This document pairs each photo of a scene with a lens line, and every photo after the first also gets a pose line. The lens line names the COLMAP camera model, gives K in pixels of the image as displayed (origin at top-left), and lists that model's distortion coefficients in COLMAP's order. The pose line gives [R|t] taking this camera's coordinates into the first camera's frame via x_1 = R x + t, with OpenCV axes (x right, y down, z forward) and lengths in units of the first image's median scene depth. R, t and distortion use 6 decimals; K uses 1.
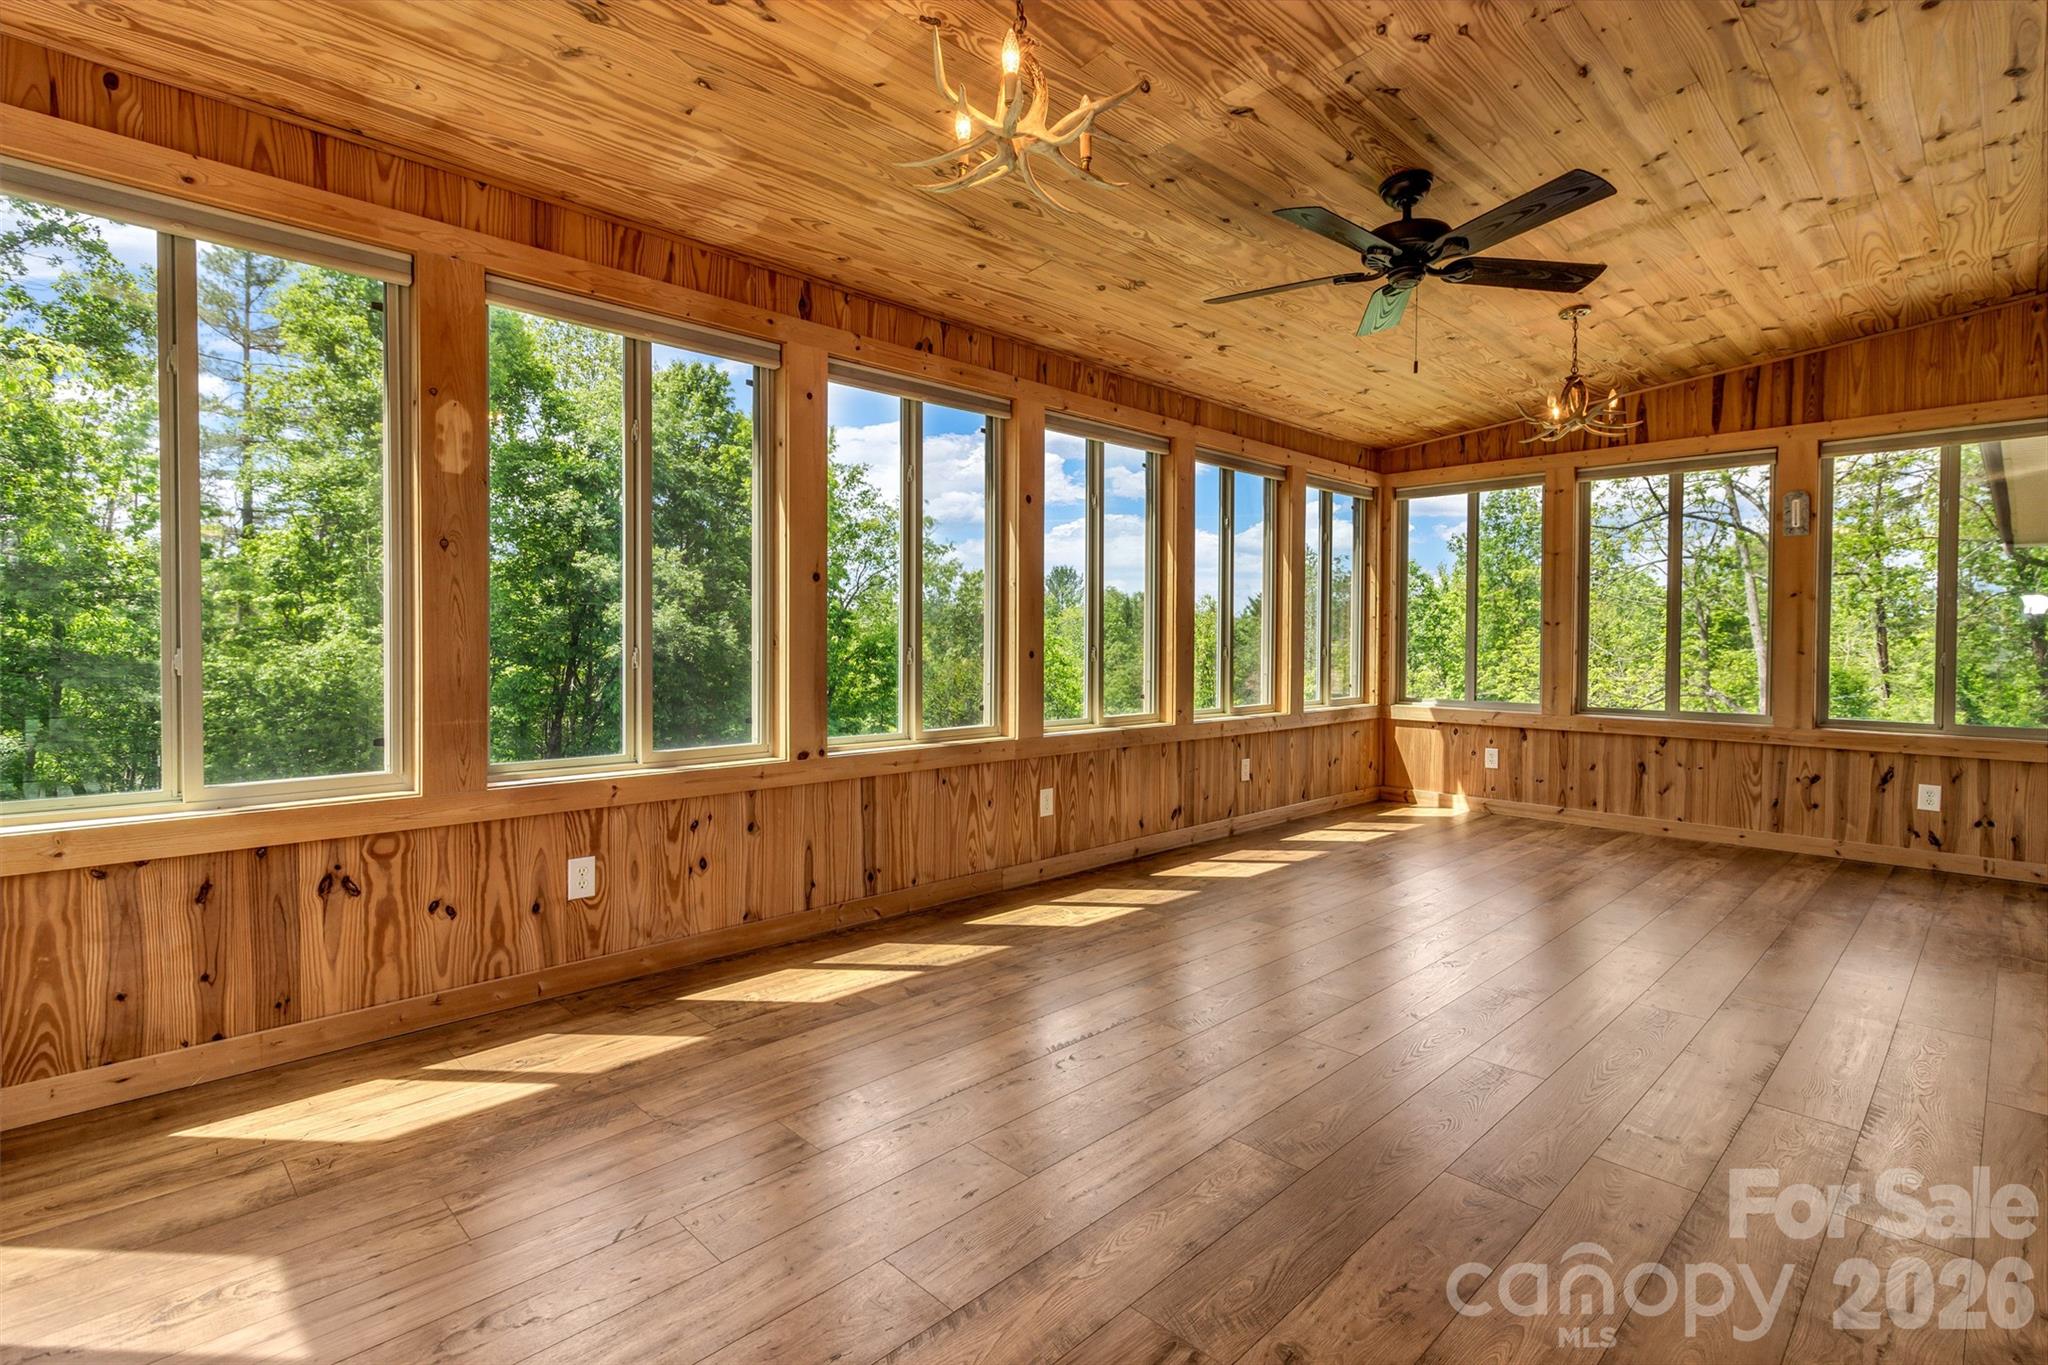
lens RADIAL K [[955.1, 0, 1011.2], [0, 955.1, 661.4], [0, 0, 1]] dist [0.000915, -0.001712]
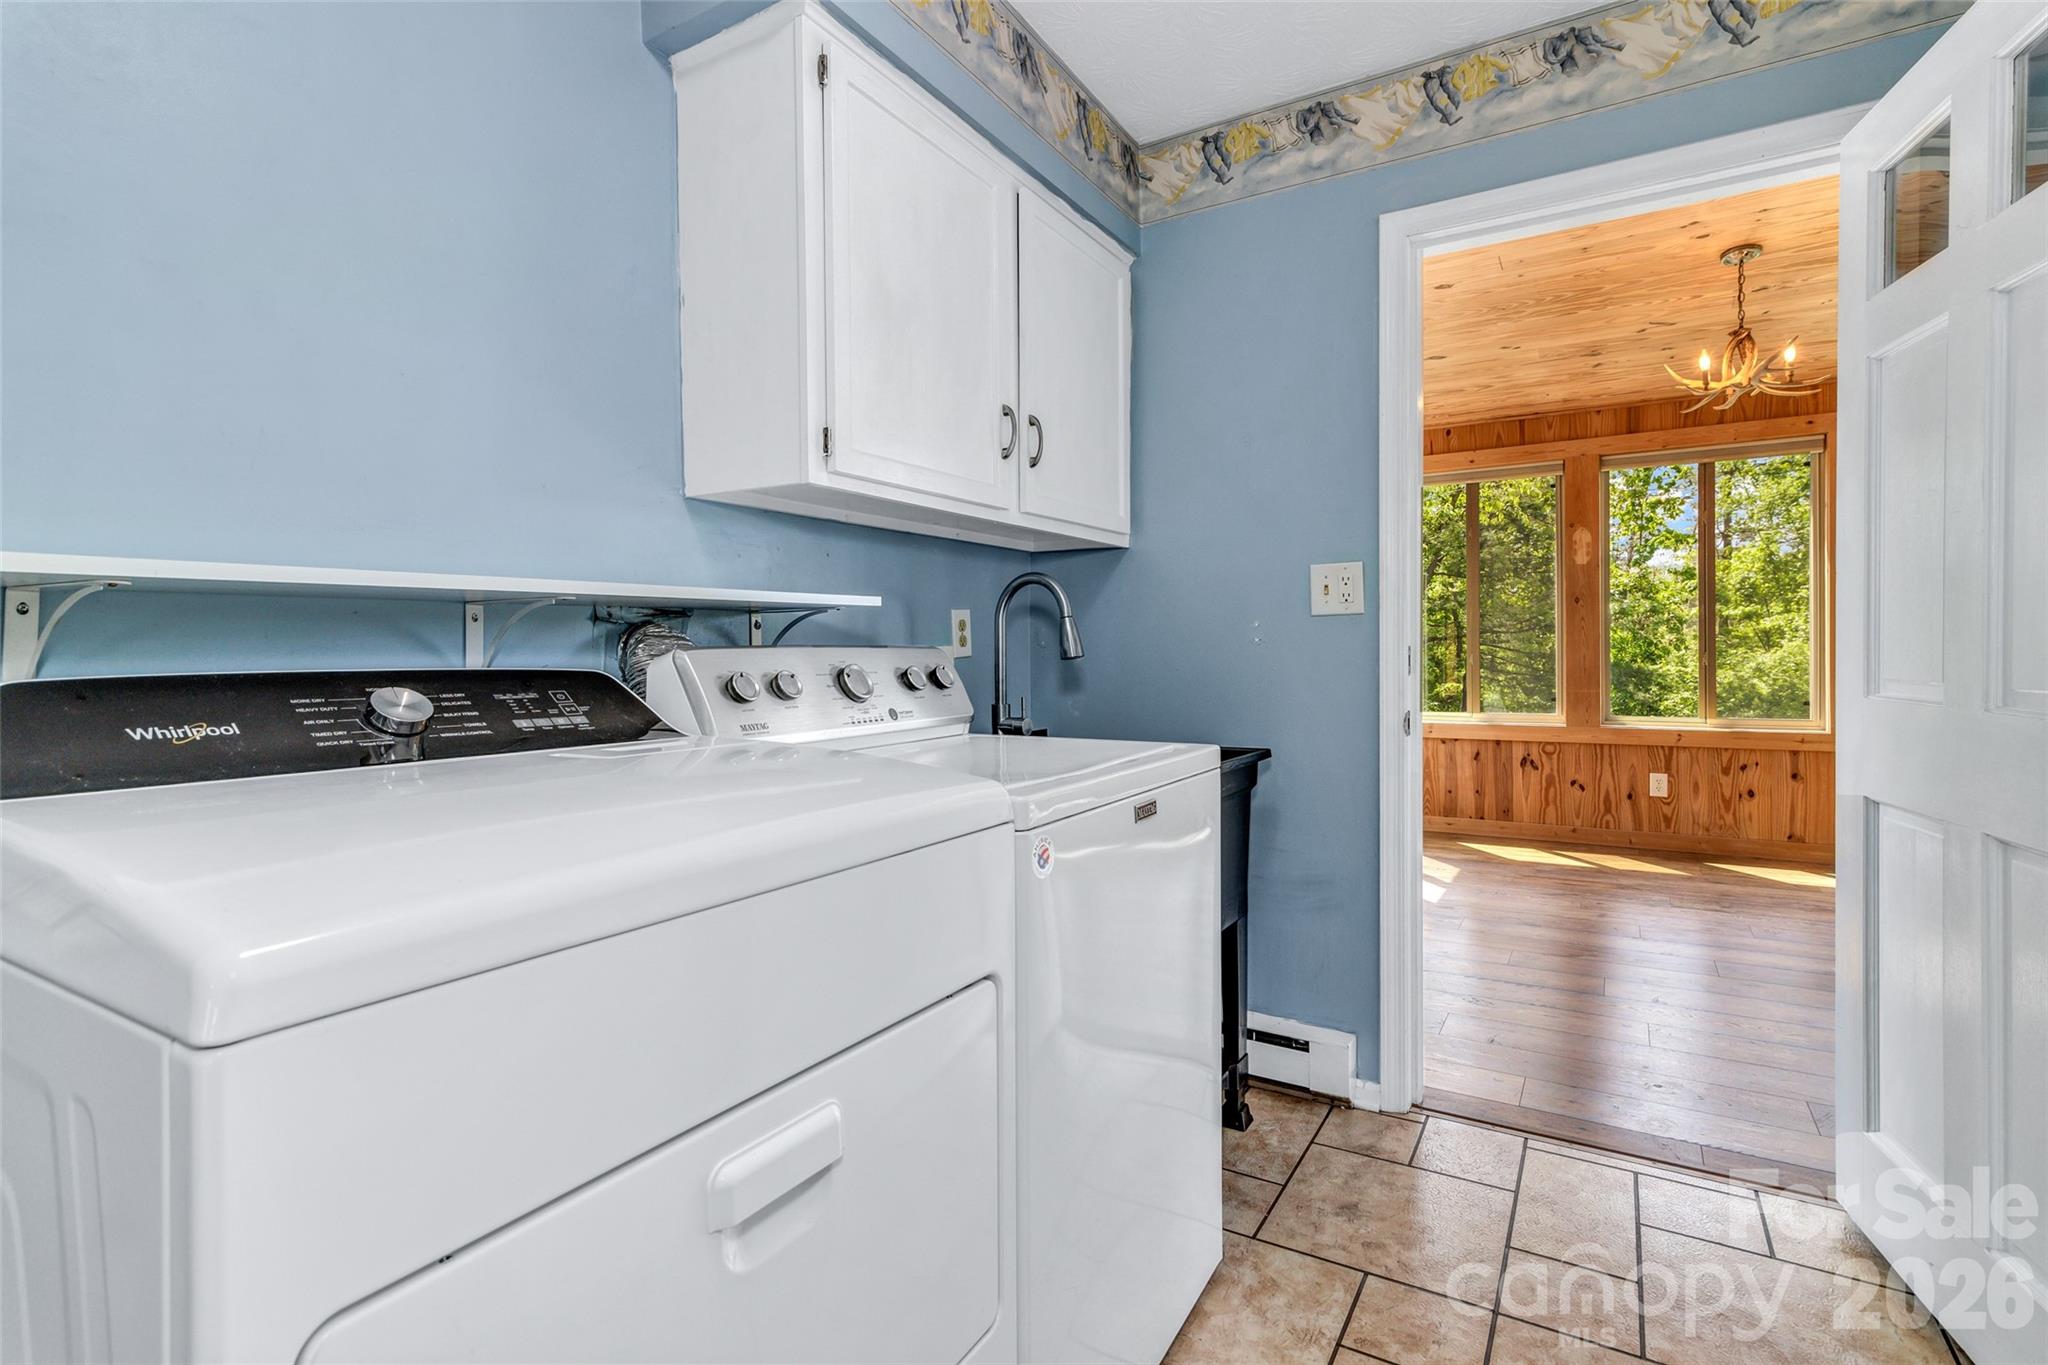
lens RADIAL K [[955.1, 0, 1036.7], [0, 955.1, 663.0], [0, 0, 1]] dist [0.000915, -0.001712]
pose [[0.235868, 0.002141, -0.971783, 0.561153], [-0.008826, 0.999961, 0.000061, 0.008766], [0.971745, 0.008563, 0.235878, -0.293939]]
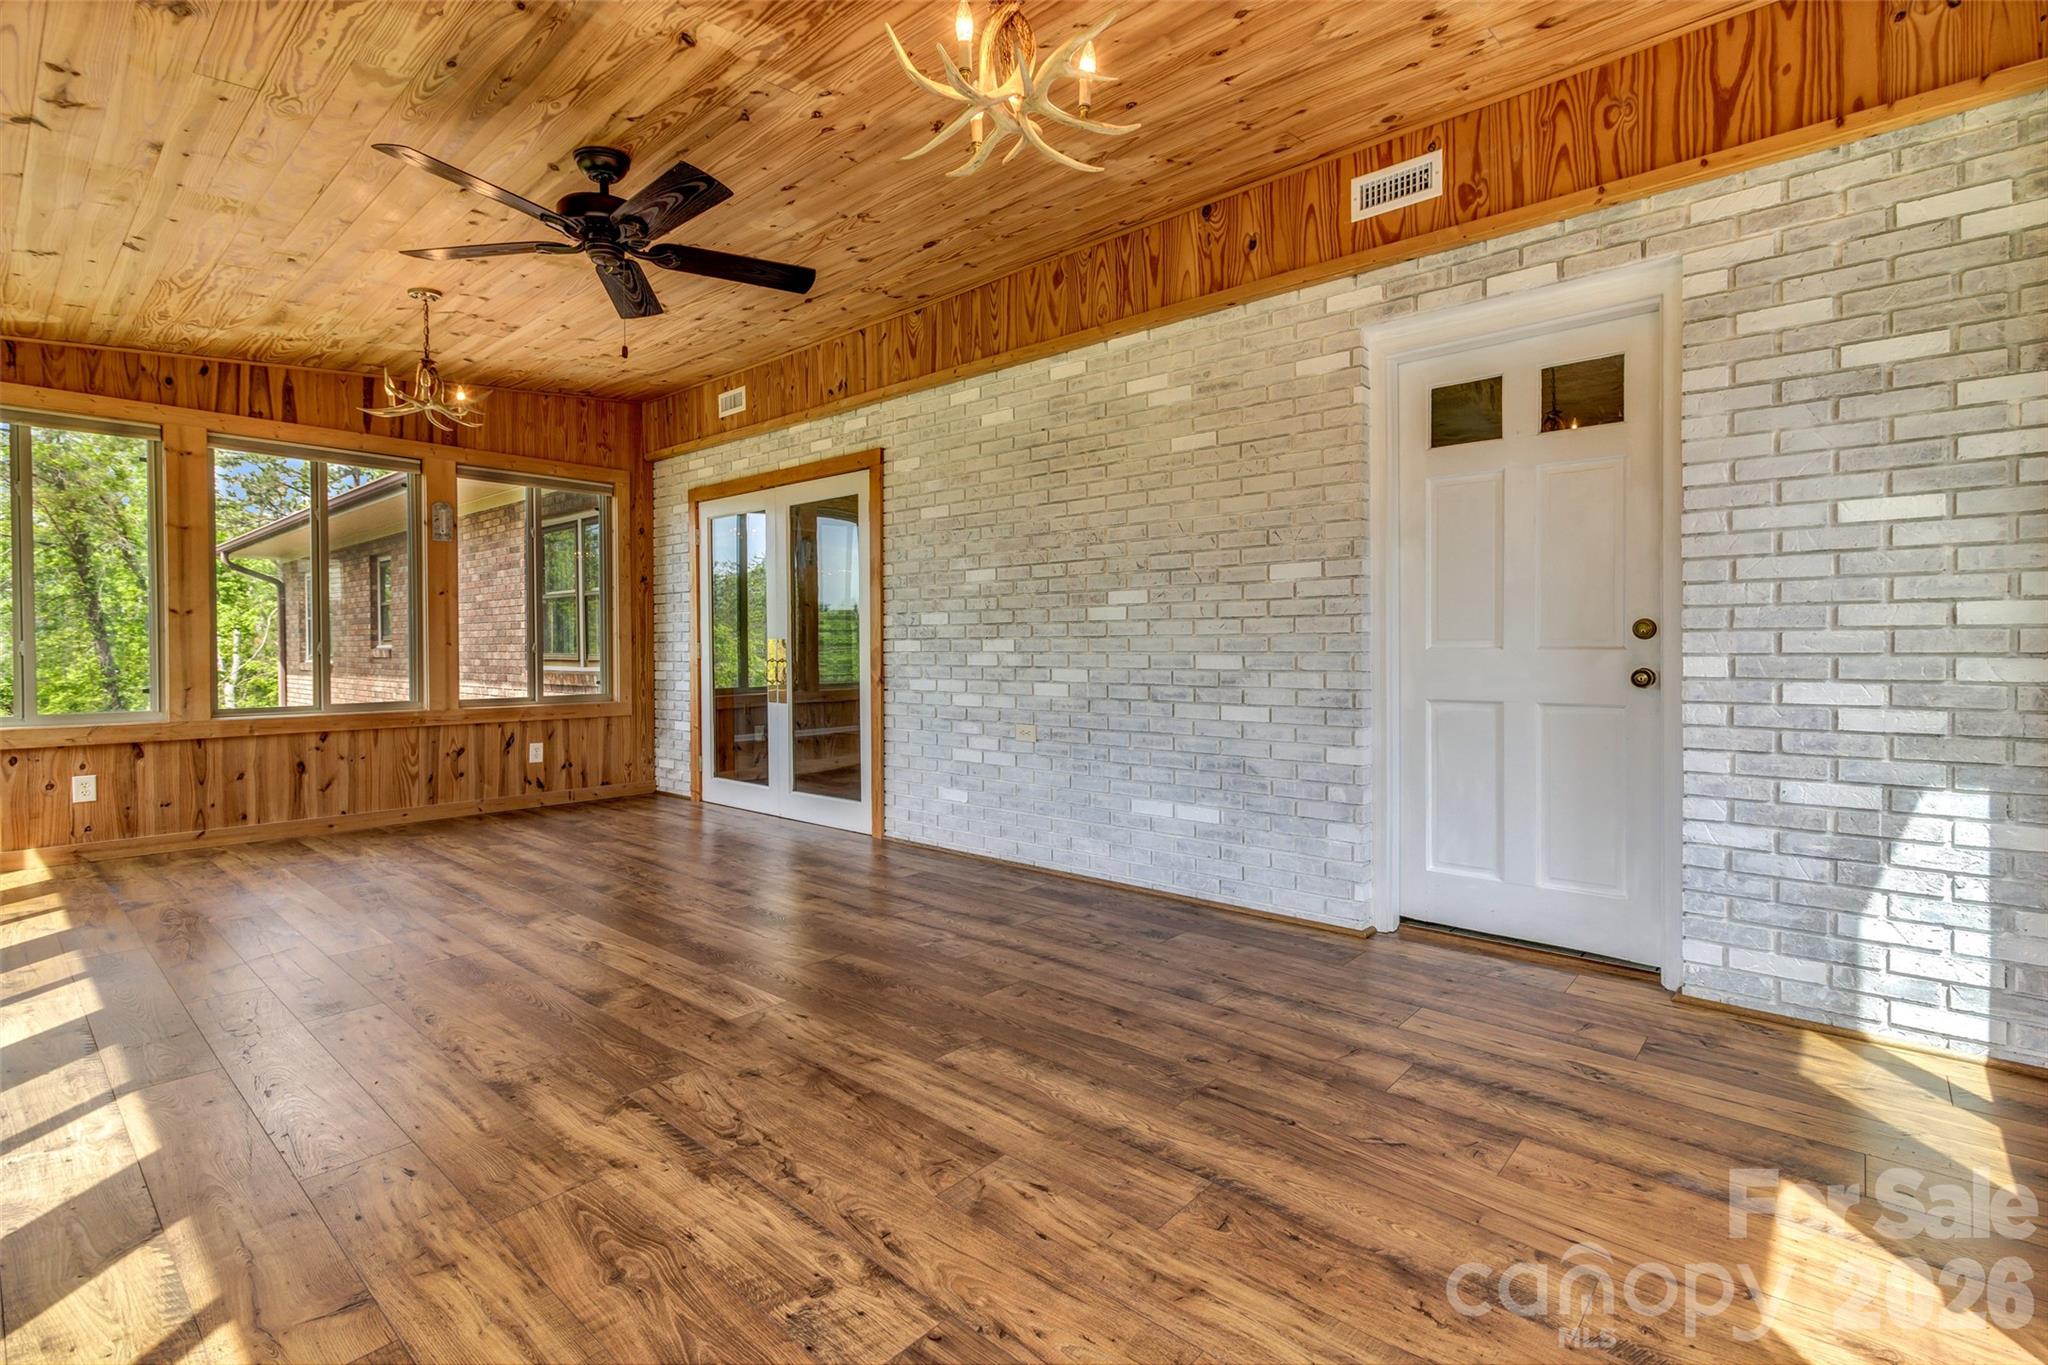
lens RADIAL K [[955.1, 0, 1013.5], [0, 955.1, 660.7], [0, 0, 1]] dist [0.000915, -0.001712]
pose [[-0.082506, -0.019530, 0.996399, -0.425051], [0.023425, 0.999494, 0.021530, 0.002867], [-0.996315, 0.025117, -0.082007, 0.470558]]
